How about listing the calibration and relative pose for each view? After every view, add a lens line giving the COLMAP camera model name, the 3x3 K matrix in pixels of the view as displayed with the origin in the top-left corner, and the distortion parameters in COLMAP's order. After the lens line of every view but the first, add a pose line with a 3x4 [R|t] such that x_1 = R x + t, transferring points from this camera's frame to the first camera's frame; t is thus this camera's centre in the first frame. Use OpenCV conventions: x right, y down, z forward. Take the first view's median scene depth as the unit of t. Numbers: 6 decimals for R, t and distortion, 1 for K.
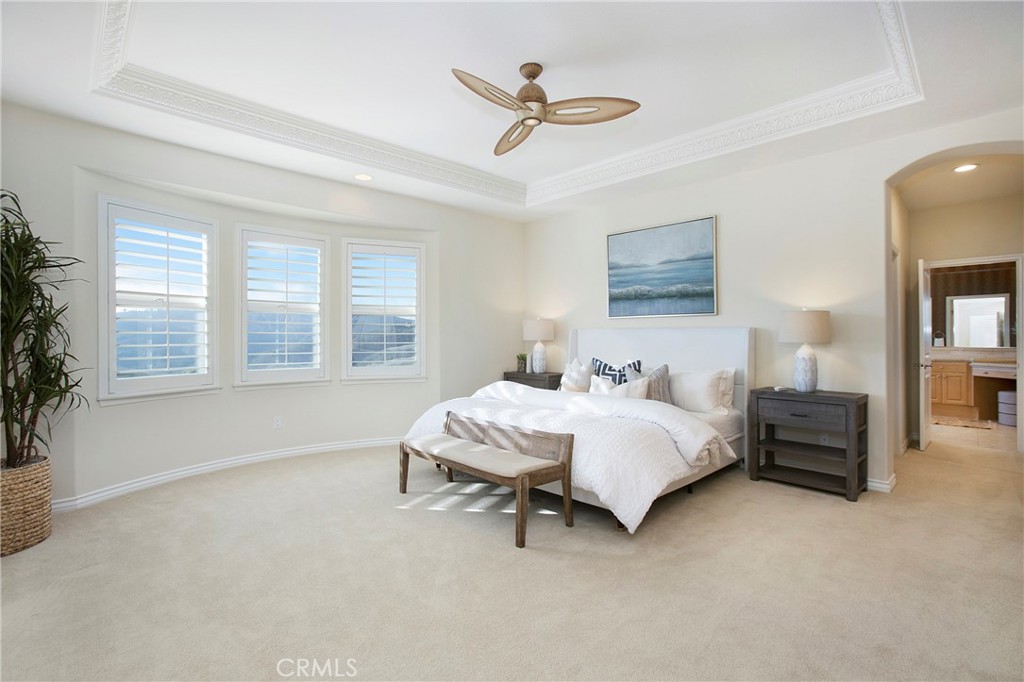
lens RADIAL K [[478.5, 0, 490.2], [0, 478.5, 333.2], [0, 0, 1]] dist [-0.016047, 0.001337]
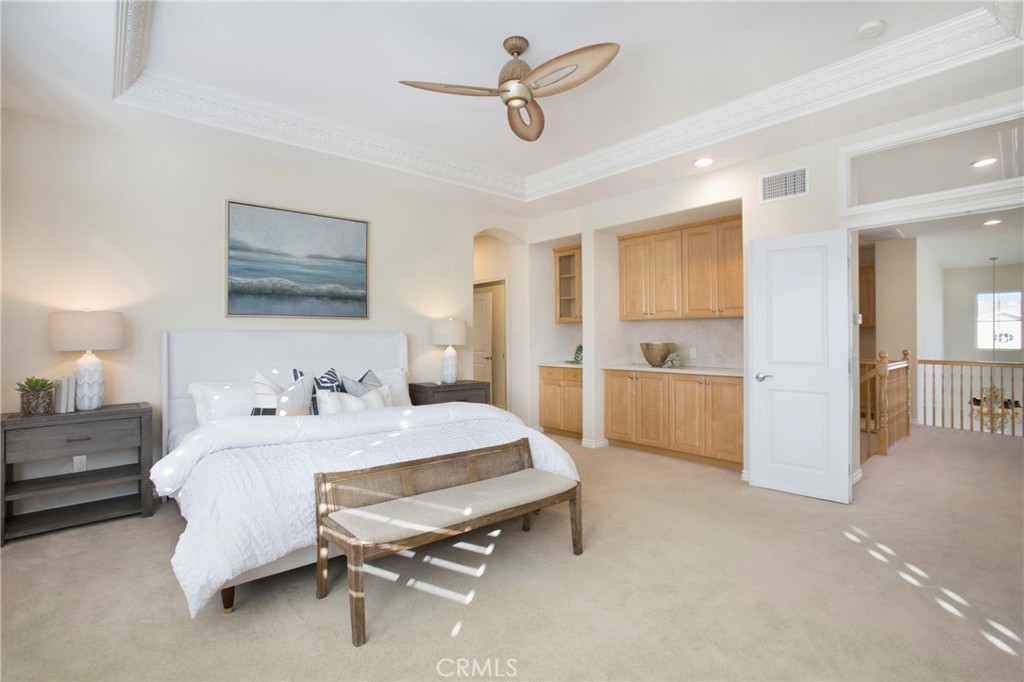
lens RADIAL K [[478.5, 0, 533.1], [0, 478.5, 341.8], [0, 0, 1]] dist [-0.016047, 0.001337]
pose [[0.067457, -0.000389, 0.997722, -0.463537], [0.003947, 0.999992, 0.000123, 0.008754], [-0.997714, 0.003930, 0.067458, 0.526821]]
